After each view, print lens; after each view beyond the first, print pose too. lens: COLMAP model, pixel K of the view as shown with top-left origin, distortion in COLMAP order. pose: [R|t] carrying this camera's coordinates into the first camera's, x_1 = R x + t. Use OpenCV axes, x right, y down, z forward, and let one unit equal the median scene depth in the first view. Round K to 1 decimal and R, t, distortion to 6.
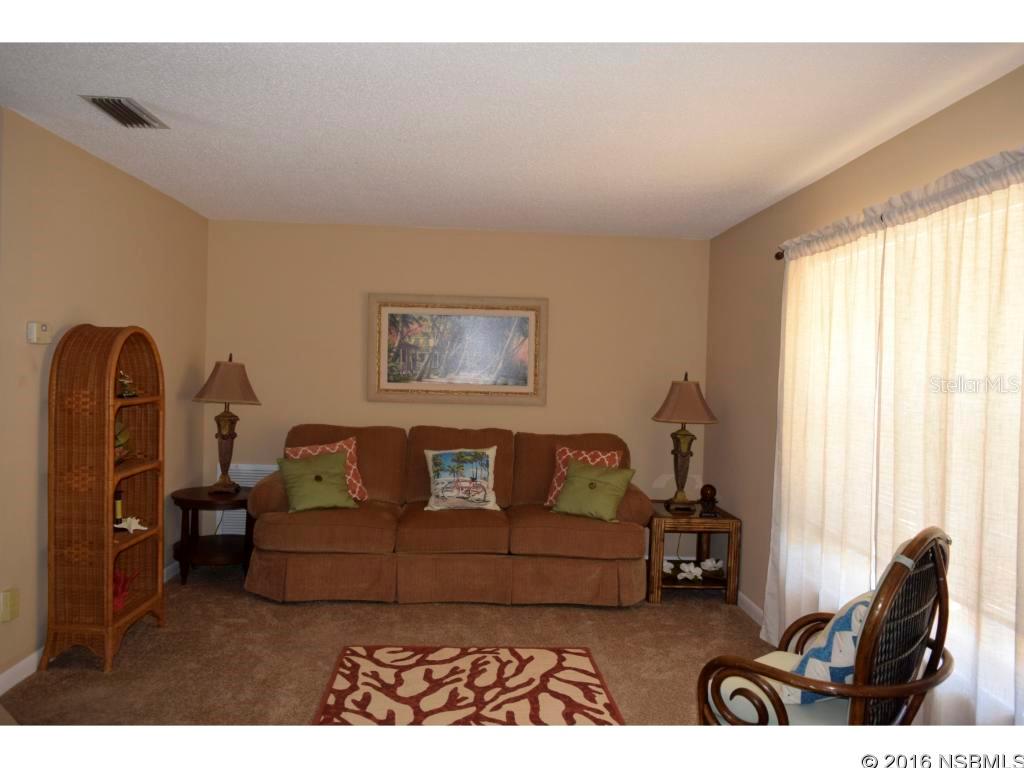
lens RADIAL K [[799.3, 0, 511.9], [0, 799.3, 383.6], [0, 0, 1]] dist [-0.006432, -0.000855]
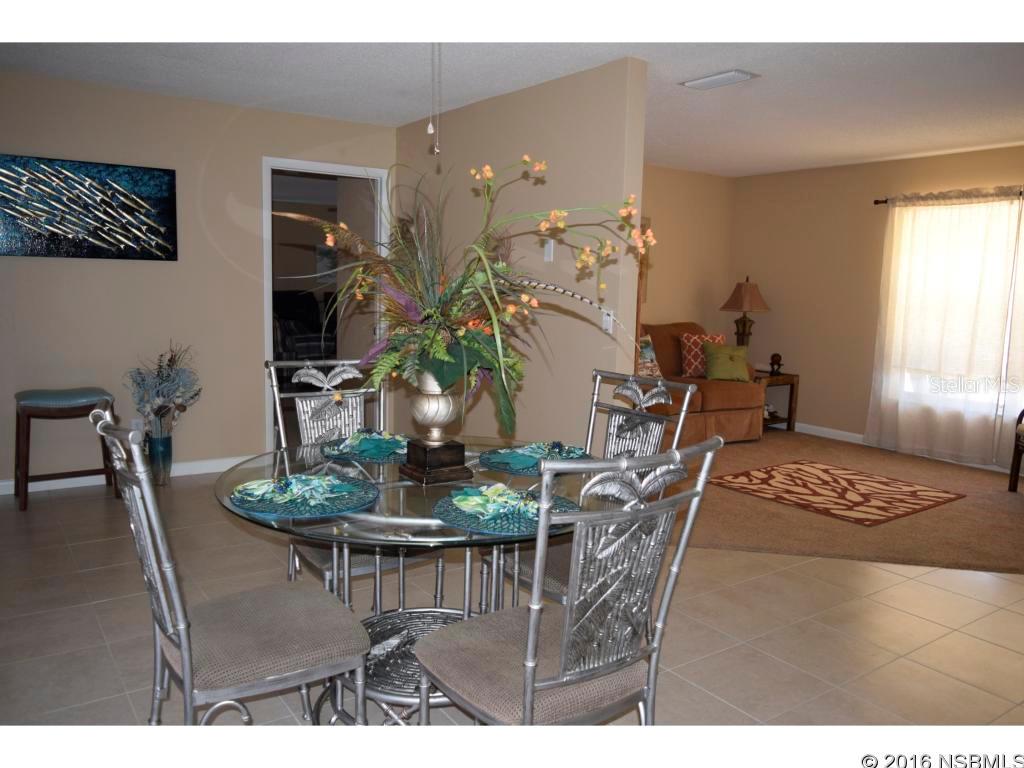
lens RADIAL K [[799.3, 0, 512.9], [0, 799.3, 383.6], [0, 0, 1]] dist [-0.006432, -0.000855]
pose [[0.850910, -0.093475, 0.516929, -0.958971], [0.023642, 0.989858, 0.140078, -0.036522], [-0.524780, -0.106973, 0.844490, 0.005417]]
